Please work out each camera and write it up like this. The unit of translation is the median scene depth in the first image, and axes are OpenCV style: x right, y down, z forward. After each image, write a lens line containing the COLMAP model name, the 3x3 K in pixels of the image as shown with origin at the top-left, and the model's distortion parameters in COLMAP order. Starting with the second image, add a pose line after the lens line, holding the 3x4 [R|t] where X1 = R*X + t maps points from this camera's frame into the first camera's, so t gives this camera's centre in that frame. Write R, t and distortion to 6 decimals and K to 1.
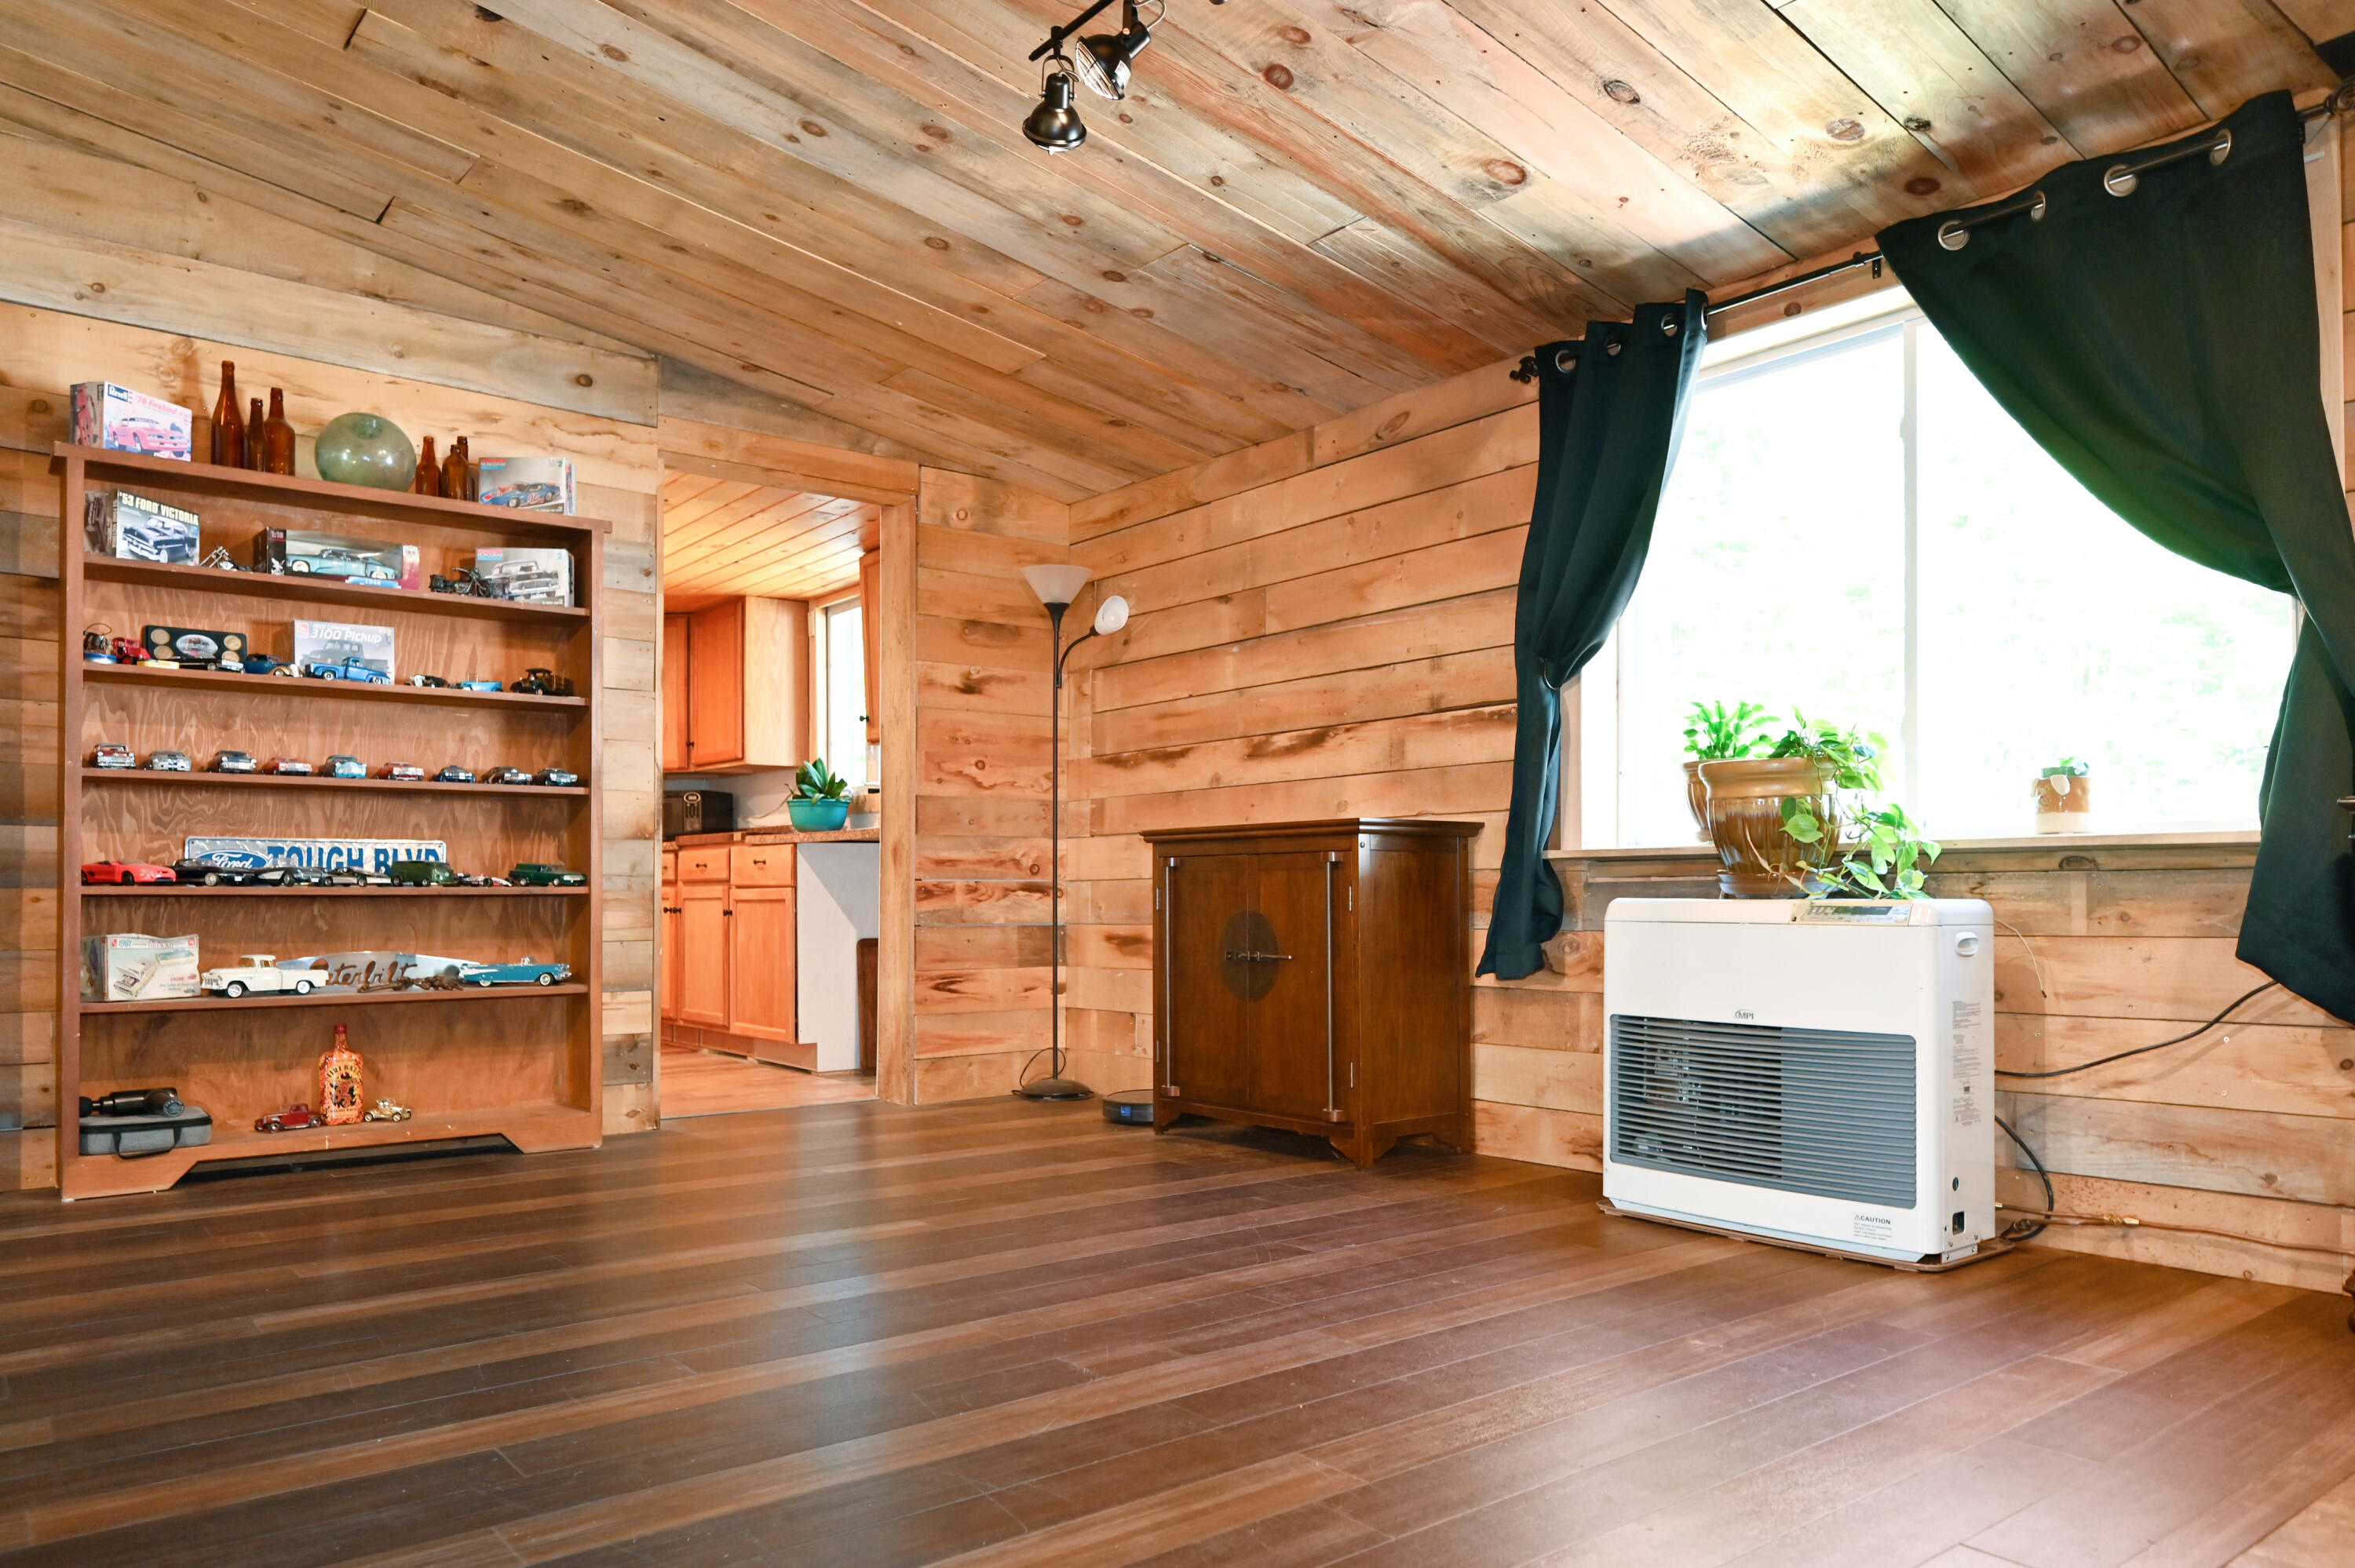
lens RADIAL K [[1571.9, 0, 1176.6], [0, 1571.9, 866.4], [0, 0, 1]] dist [-0.002499, -0.000319]
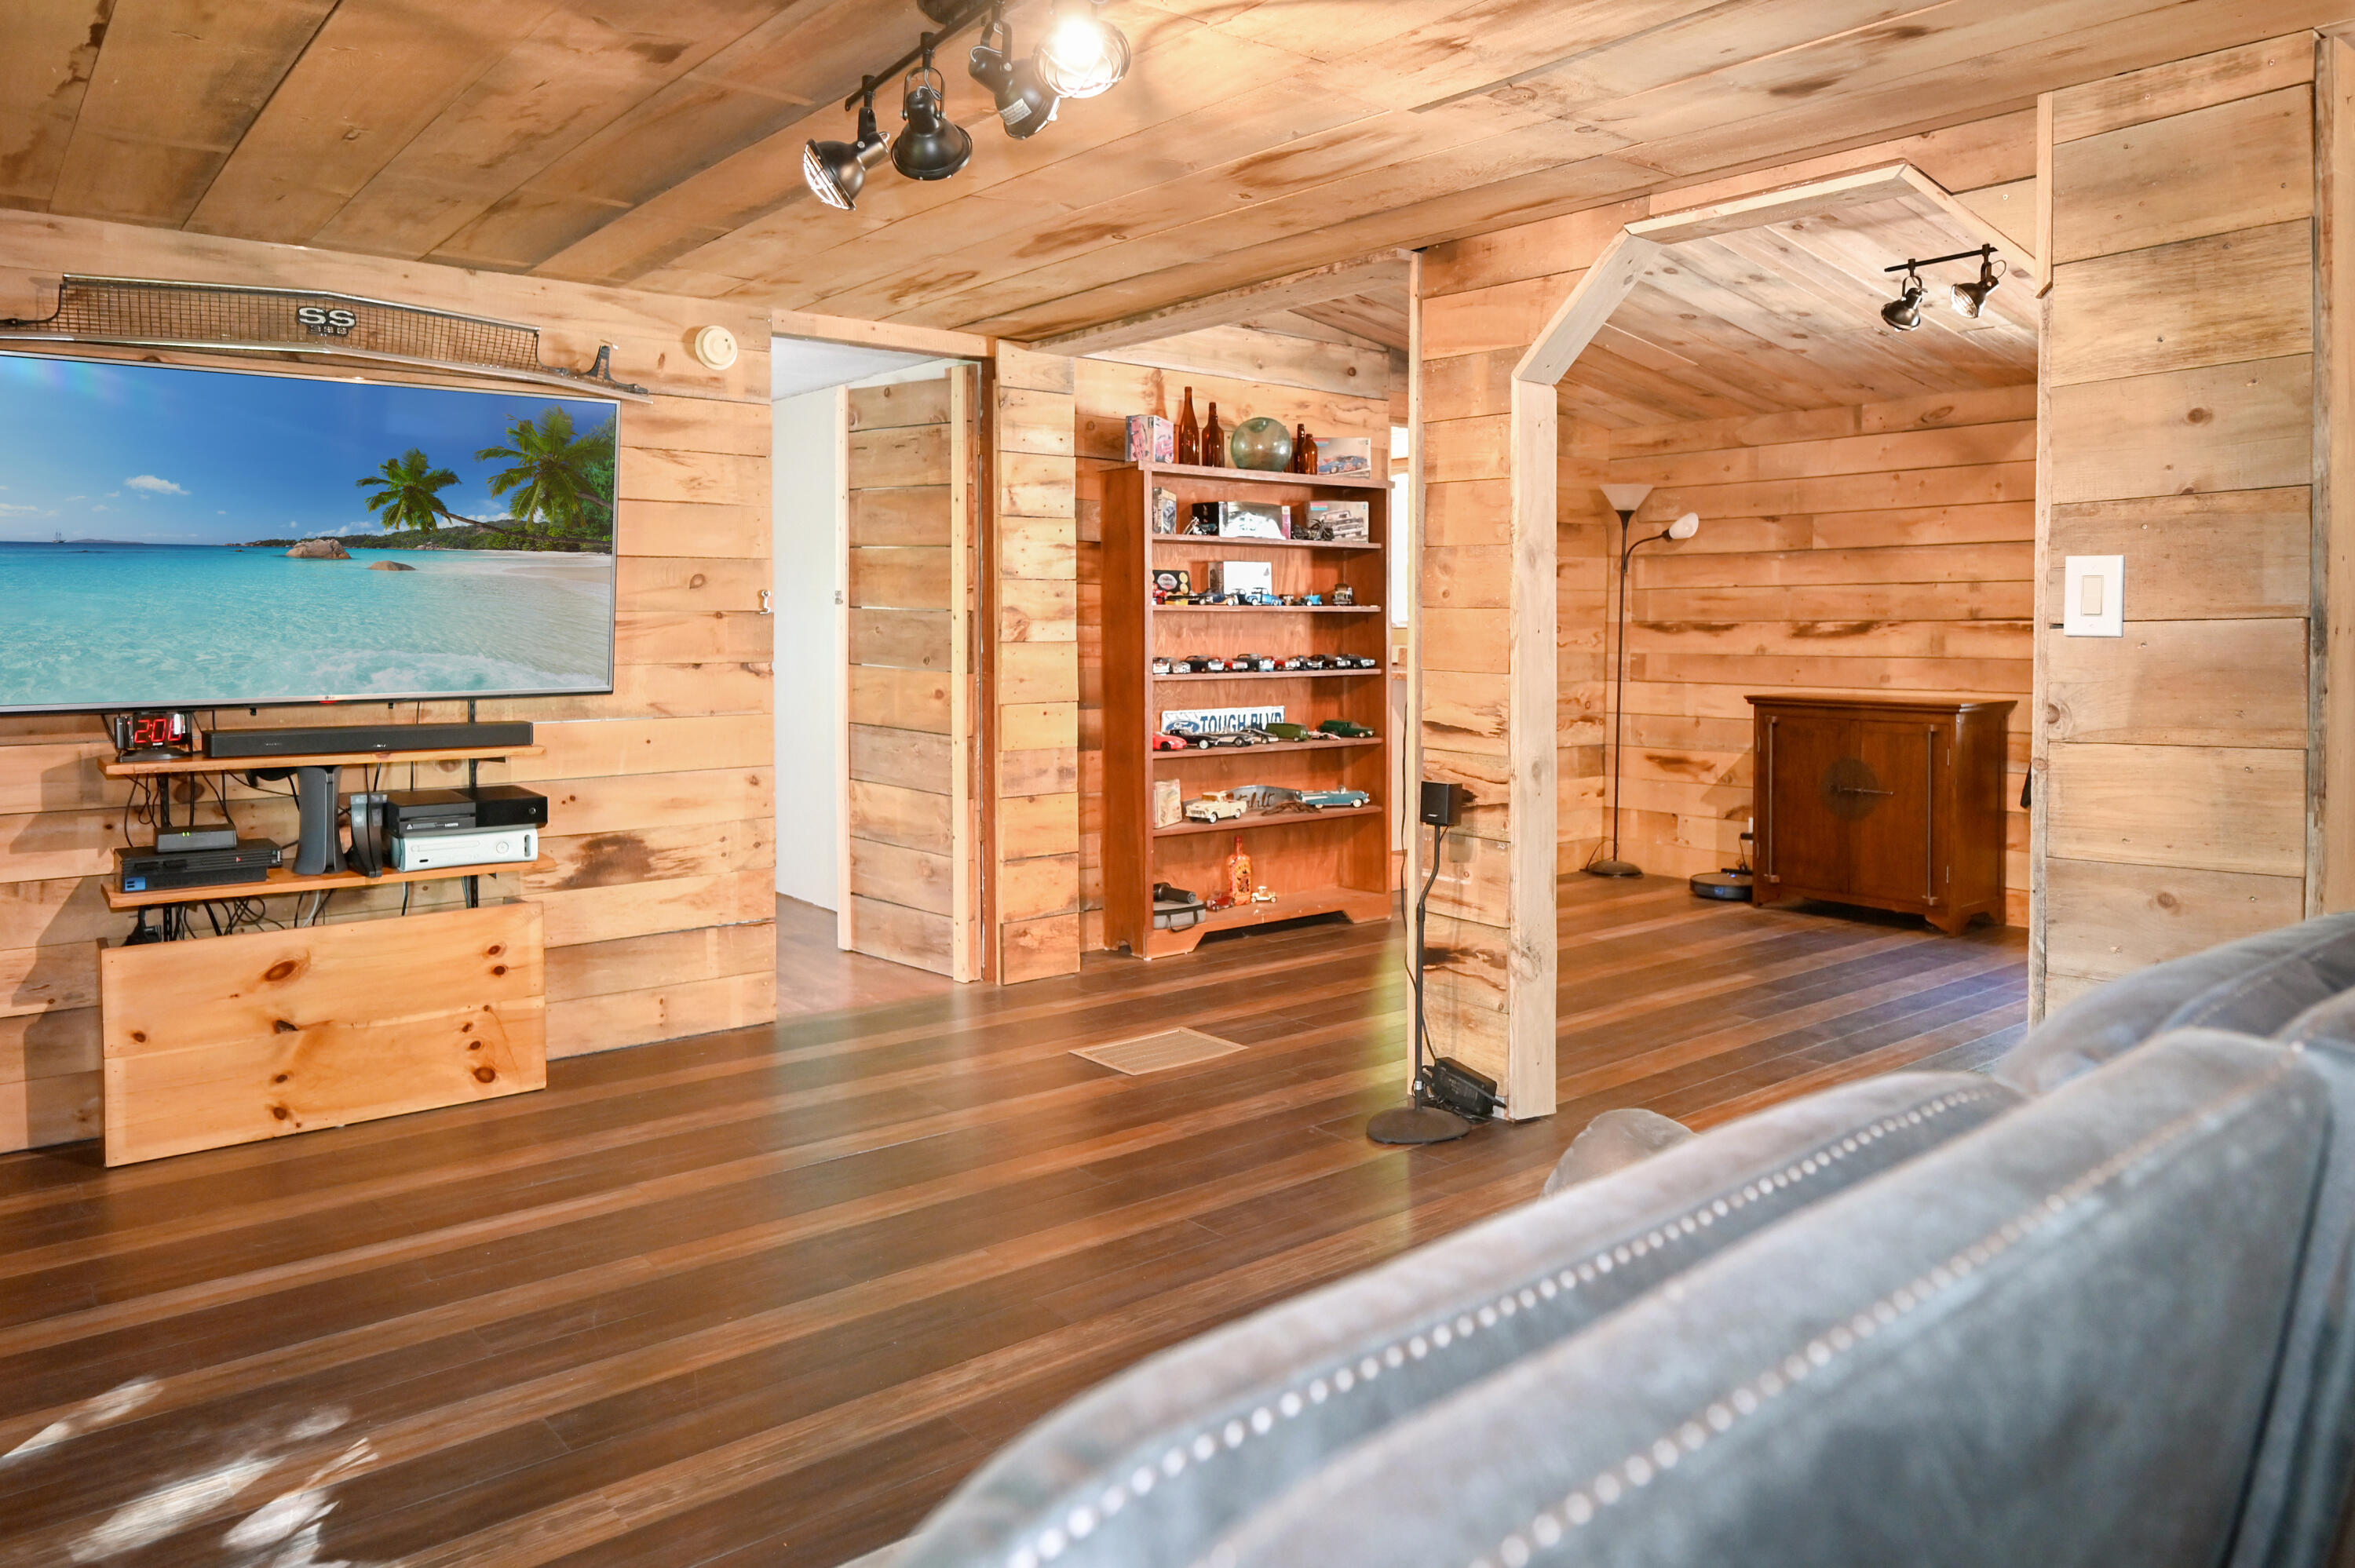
lens RADIAL K [[1508.0, 0, 1284.0], [0, 1508.0, 668.0], [0, 0, 1]] dist [-0.006909, -0.000846]
pose [[0.999888, 0.004202, 0.014362, -0.489181], [-0.004790, 0.999140, 0.041183, -0.108349], [-0.014177, -0.041247, 0.999048, -0.375710]]
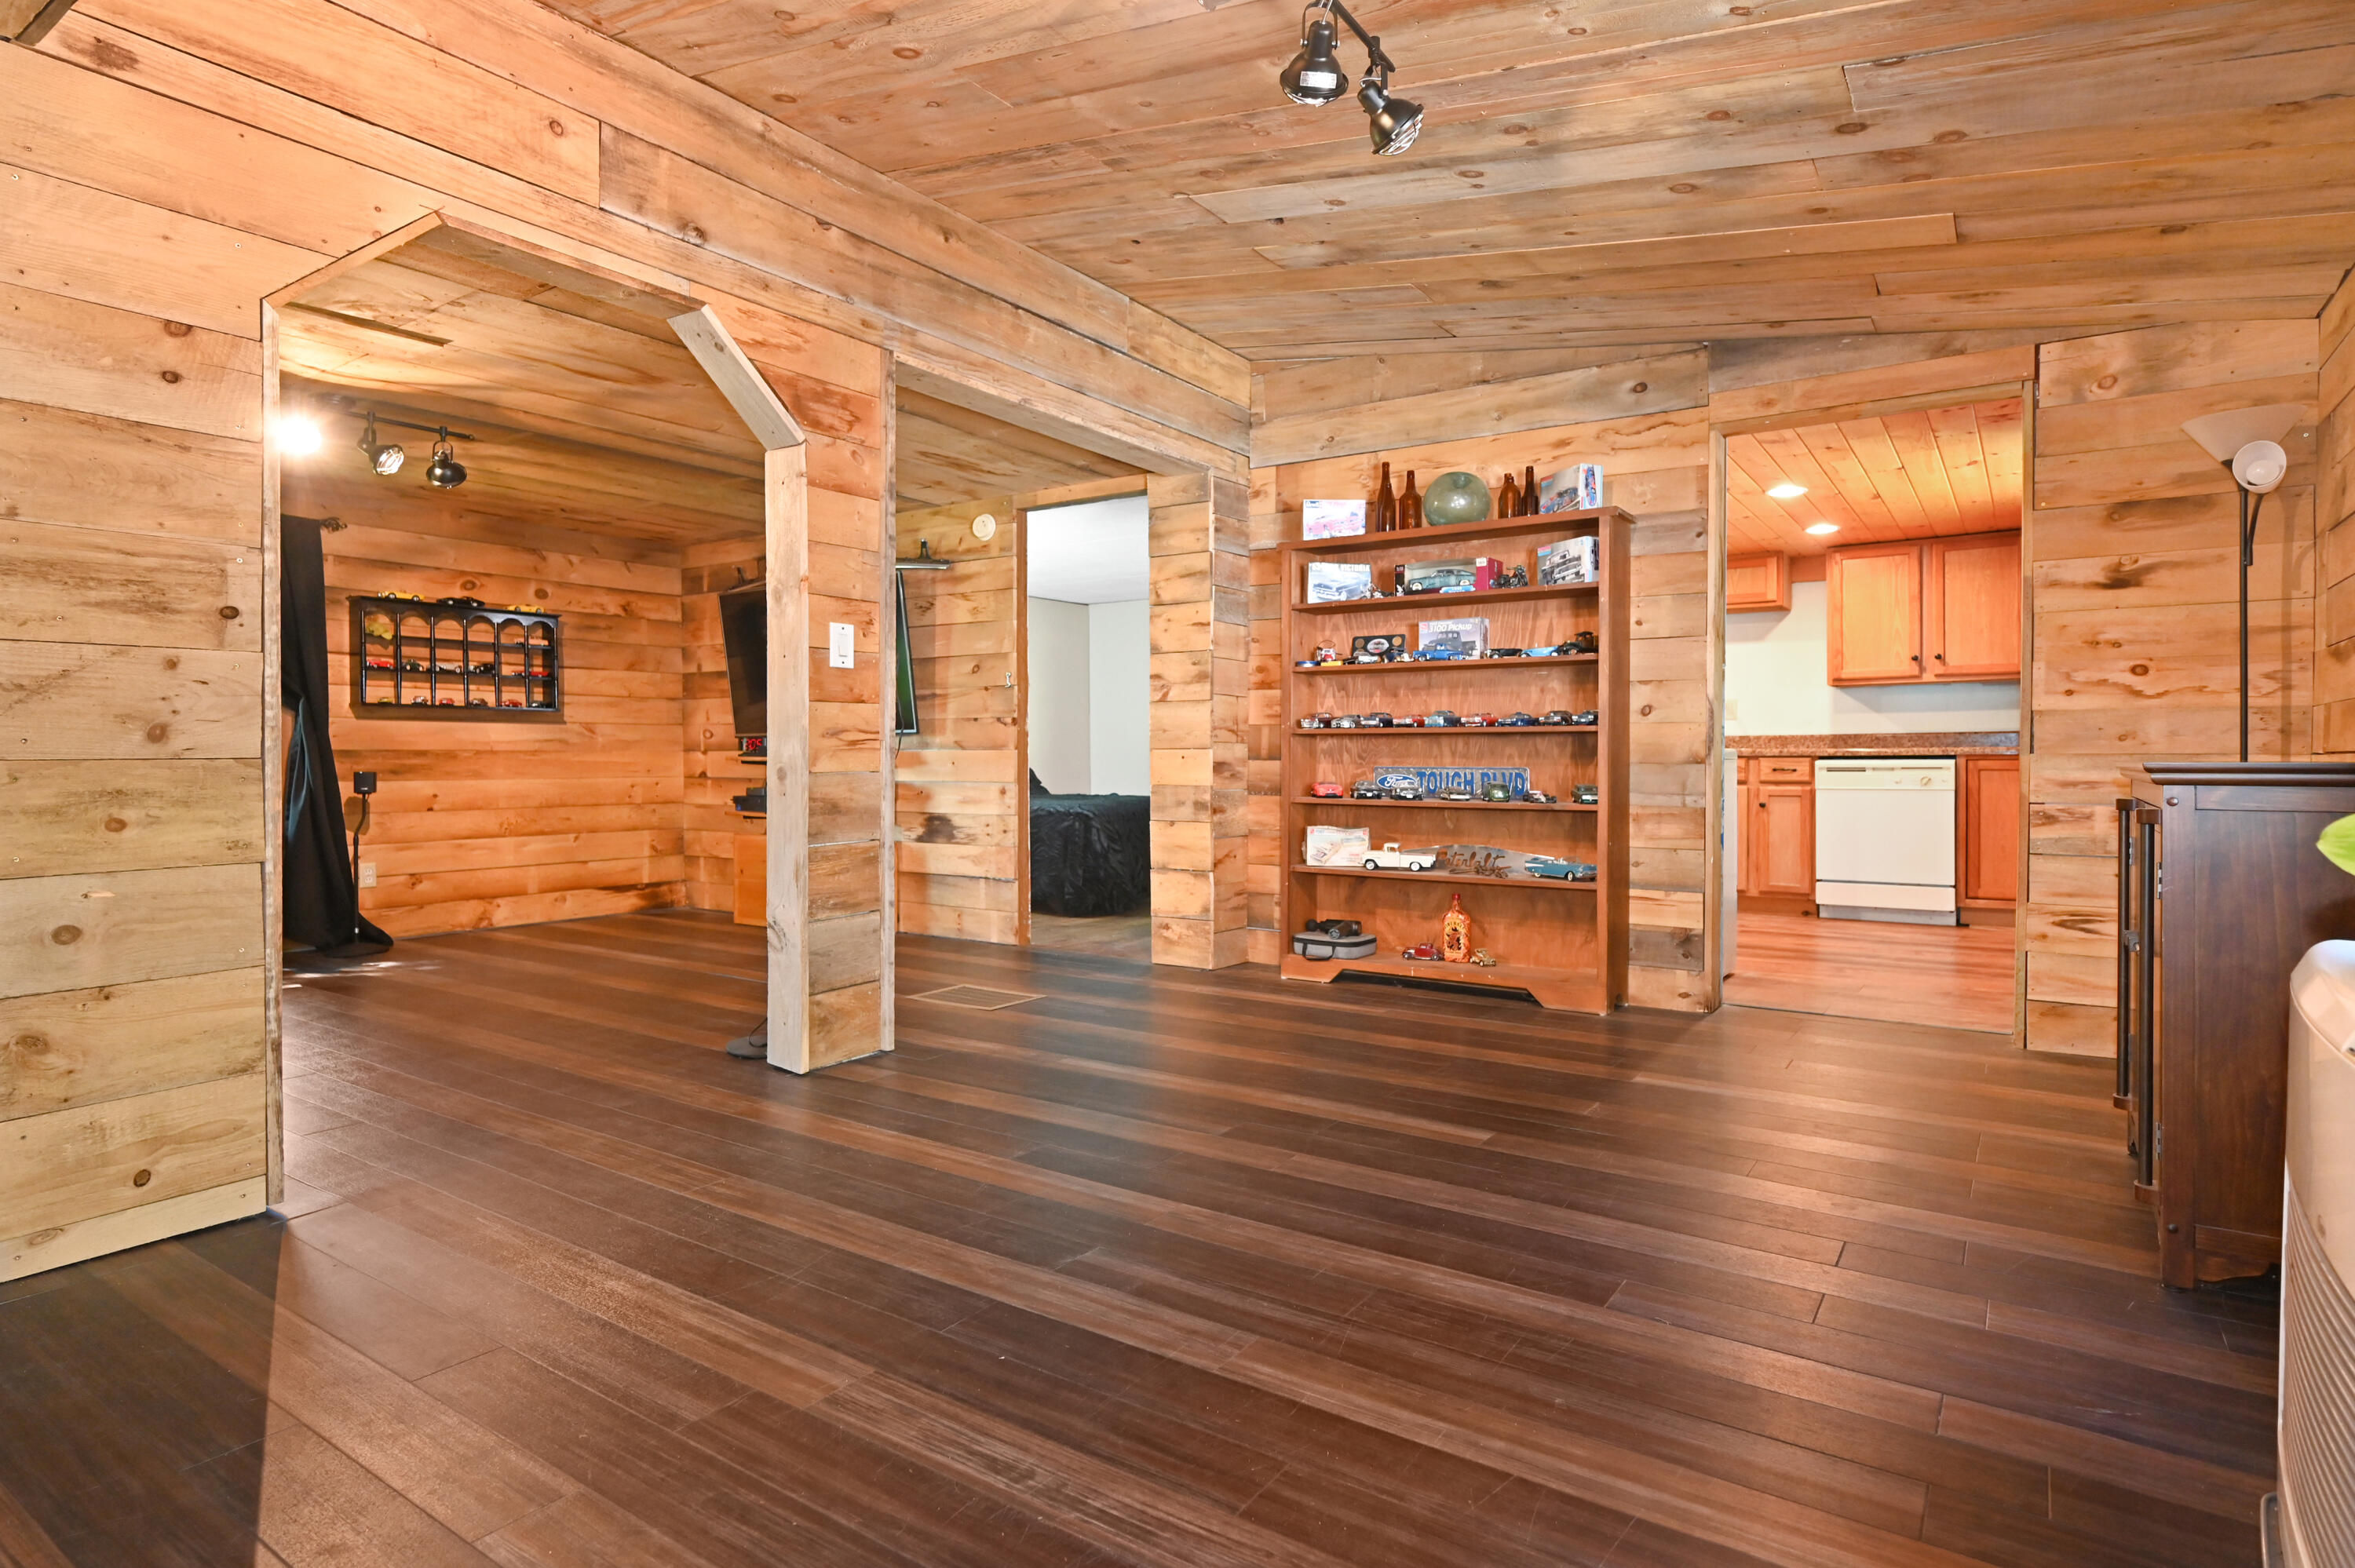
lens RADIAL K [[1182.4, 0, 1186.4], [0, 1182.4, 762.5], [0, 0, 1]] dist [-0.000132, 0.000533]
pose [[0.314248, 0.009690, -0.949292, 0.414693], [0.011274, 0.999839, 0.013939, -0.037821], [0.949274, -0.015082, 0.314088, 0.400684]]
